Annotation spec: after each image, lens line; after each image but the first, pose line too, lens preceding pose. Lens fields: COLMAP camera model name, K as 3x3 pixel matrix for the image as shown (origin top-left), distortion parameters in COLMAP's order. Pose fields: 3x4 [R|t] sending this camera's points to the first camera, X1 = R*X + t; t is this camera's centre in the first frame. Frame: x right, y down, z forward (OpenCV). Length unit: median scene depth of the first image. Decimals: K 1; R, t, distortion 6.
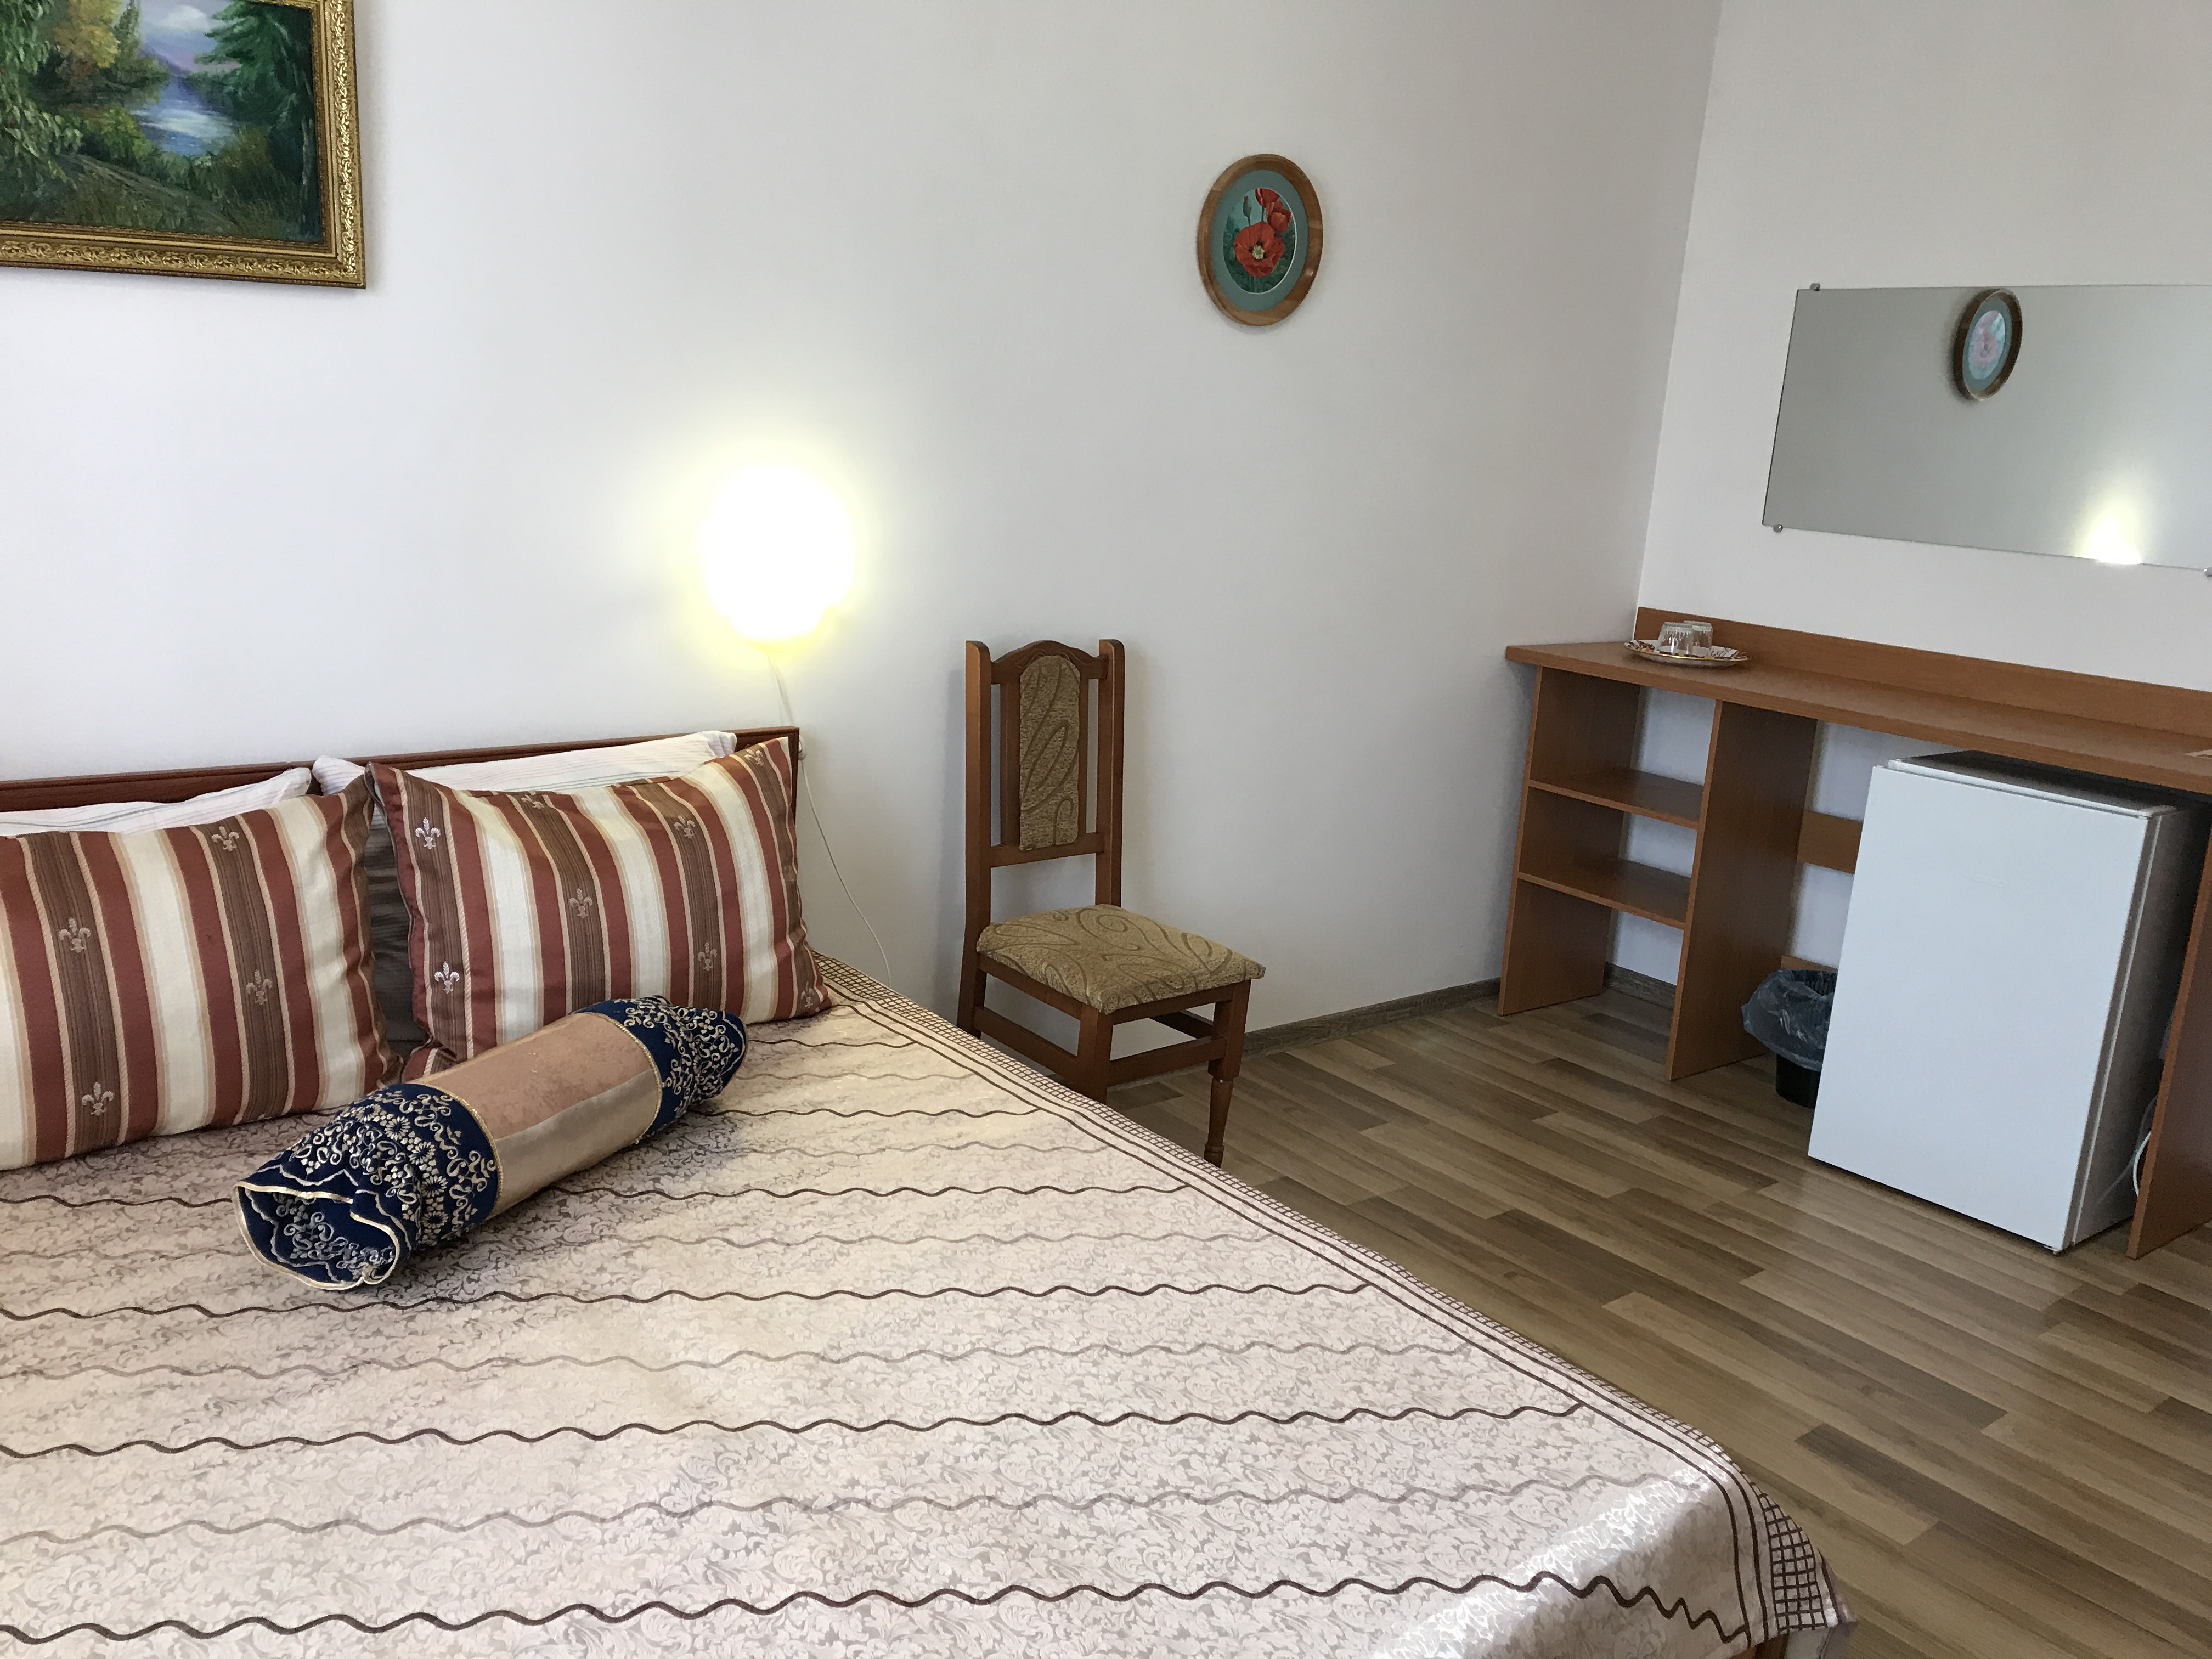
lens RADIAL K [[1793.1, 0, 1100.2], [0, 1793.1, 819.1], [0, 0, 1]] dist [0.026359, -0.003588]
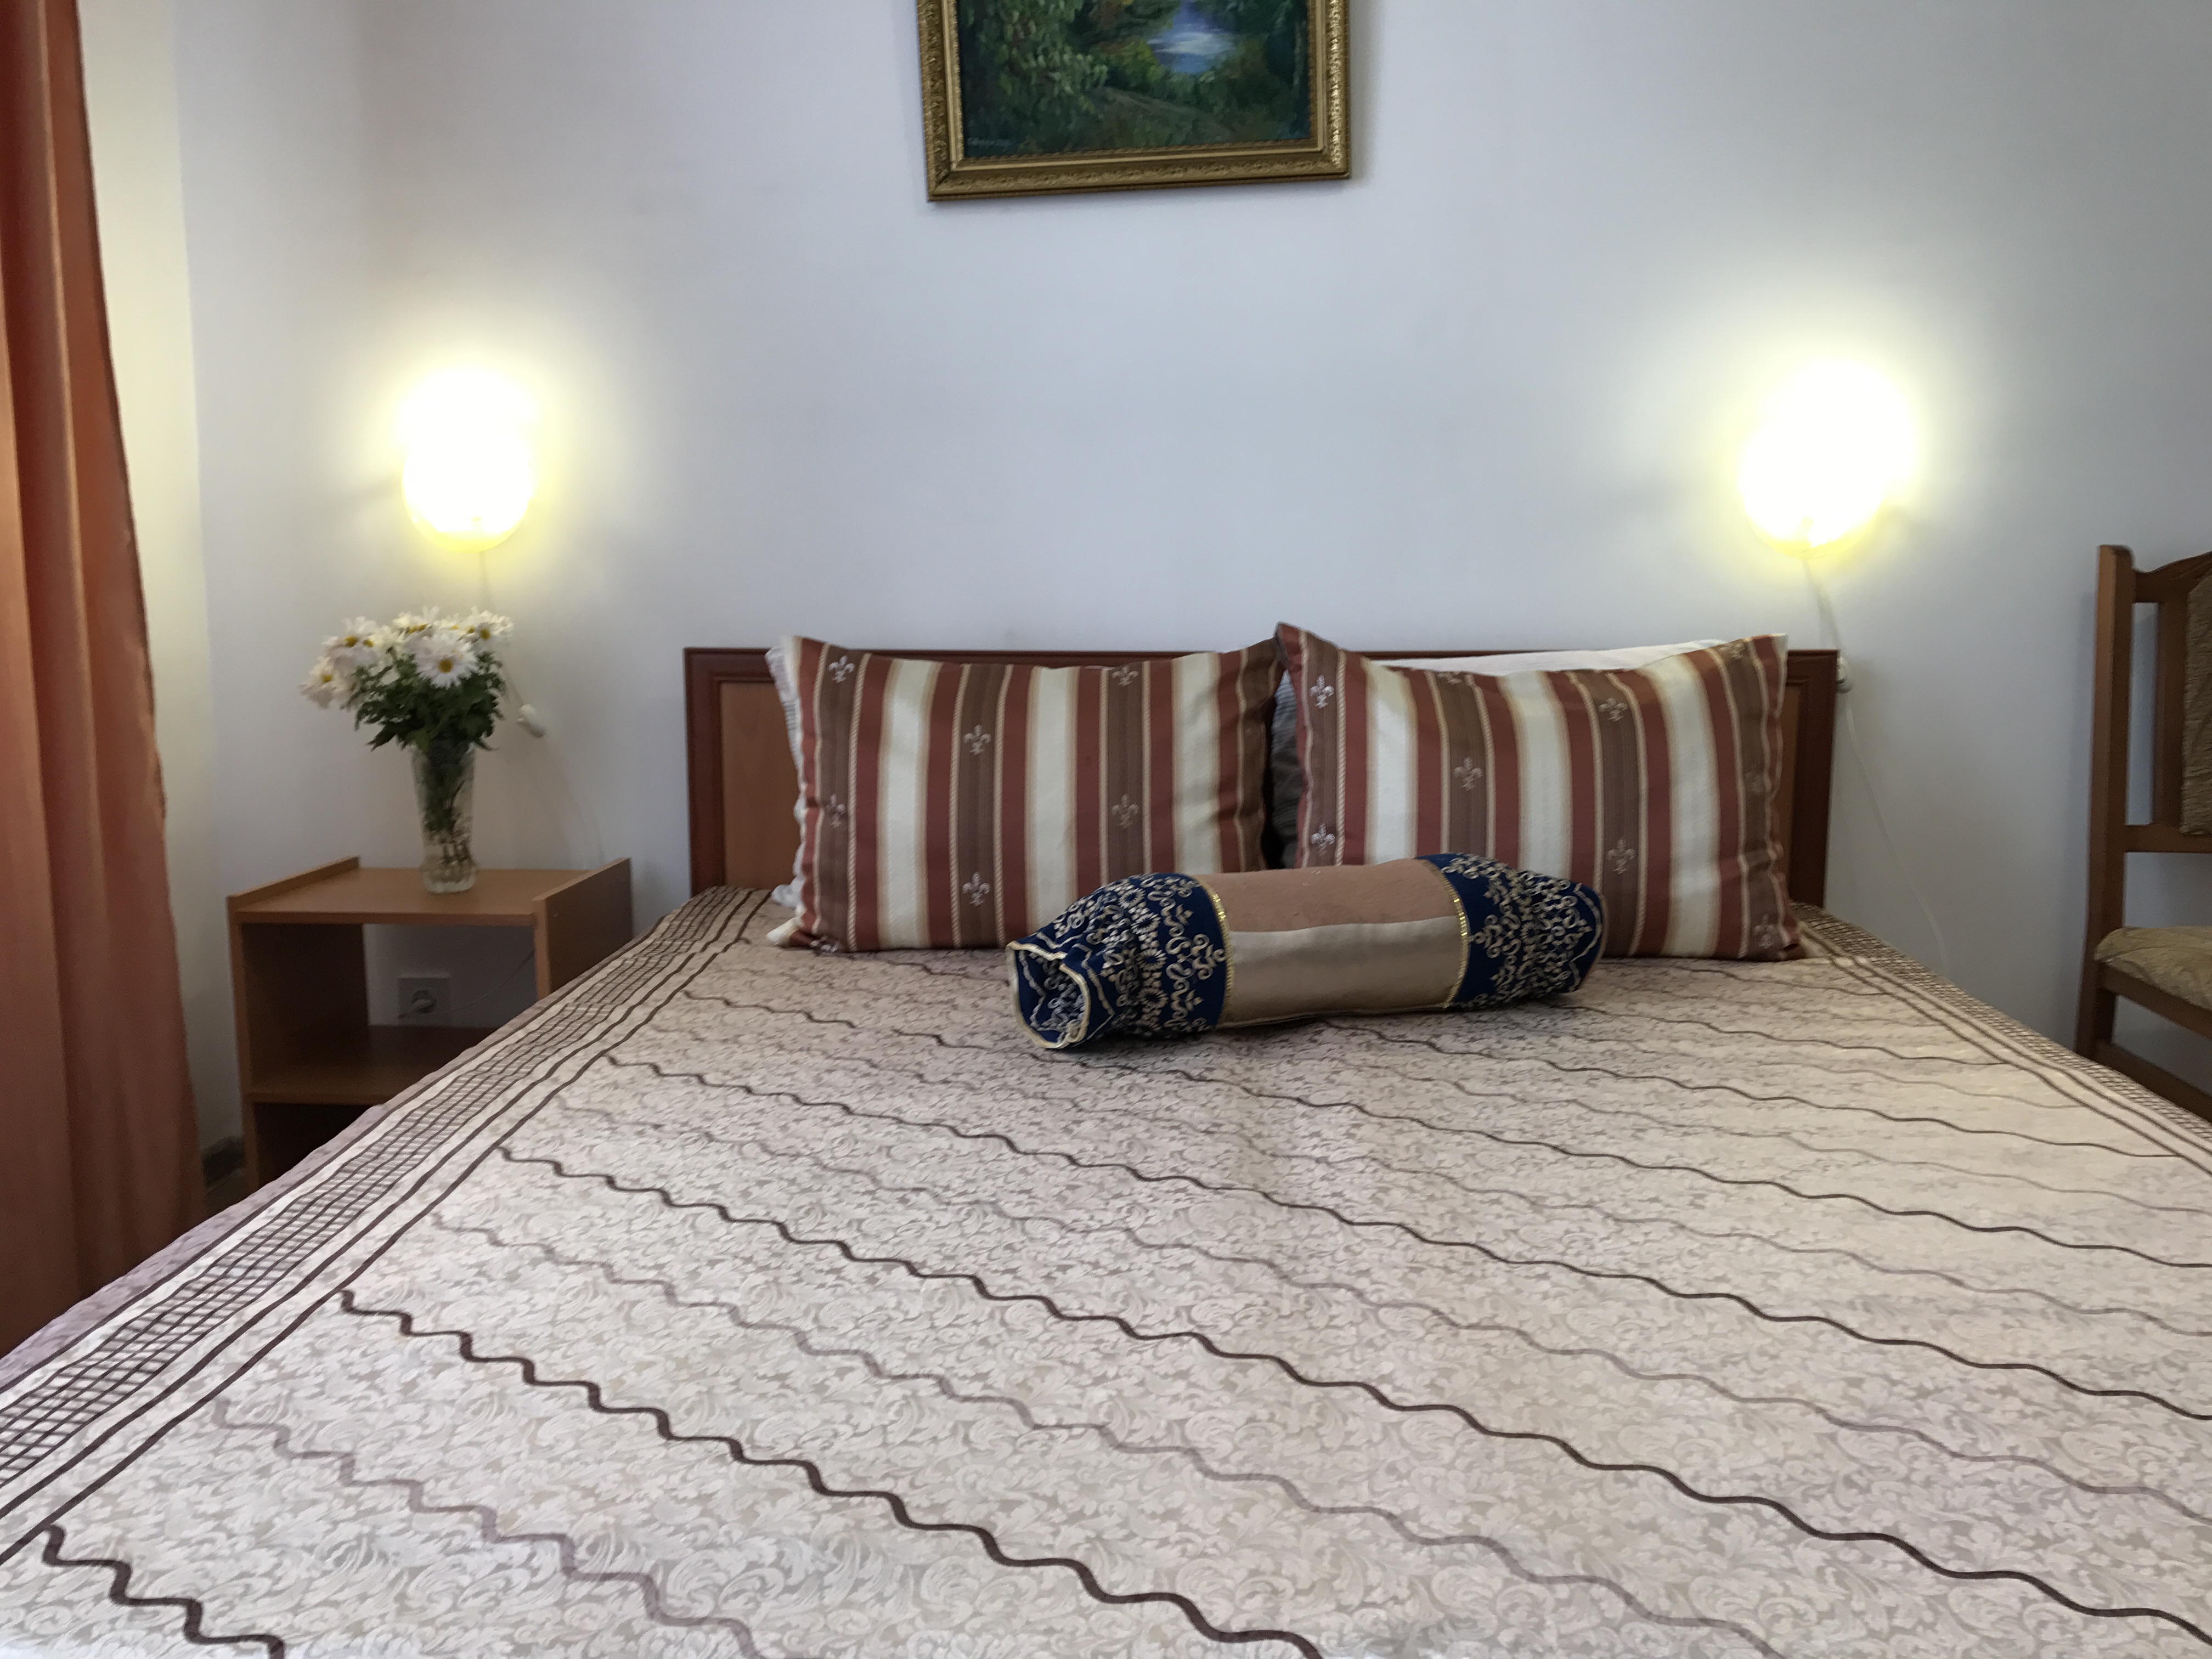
lens RADIAL K [[1793.1, 0, 1097.5], [0, 1793.1, 841.4], [0, 0, 1]] dist [0.026359, -0.003588]
pose [[0.721994, 0.021521, -0.691565, 0.215600], [-0.105557, 0.991242, -0.079354, 0.185551], [0.683800, 0.130292, 0.717942, 0.254137]]
